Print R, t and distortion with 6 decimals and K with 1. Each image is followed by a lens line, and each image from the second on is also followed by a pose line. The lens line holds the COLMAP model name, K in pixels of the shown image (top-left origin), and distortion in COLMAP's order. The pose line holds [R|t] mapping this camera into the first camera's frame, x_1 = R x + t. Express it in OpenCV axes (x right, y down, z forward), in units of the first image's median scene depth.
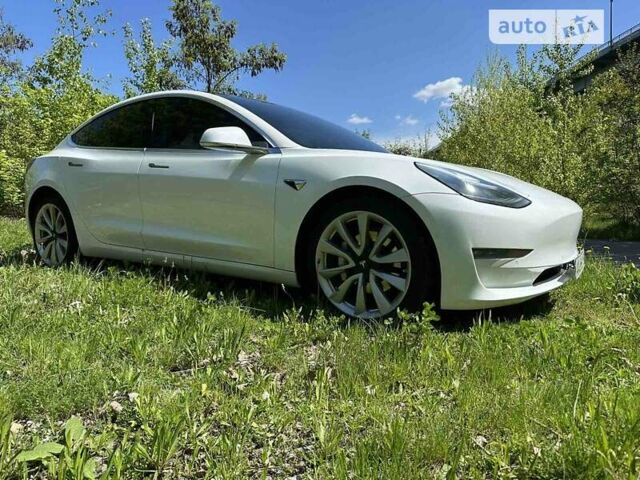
lens RADIAL K [[460.9, 0, 320.0], [0, 460.9, 240.0], [0, 0, 1]] dist [0.007213, -0.005359]
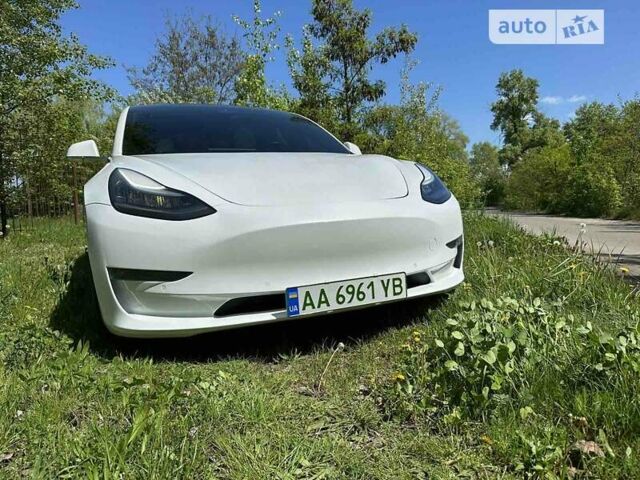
lens RADIAL K [[460.9, 0, 320.0], [0, 460.9, 240.0], [0, 0, 1]] dist [0.007213, -0.005359]
pose [[0.849162, 0.025930, -0.527496, 0.260513], [-0.012275, 0.999493, 0.029370, -0.014808], [0.527990, -0.018465, 0.849050, 0.109232]]
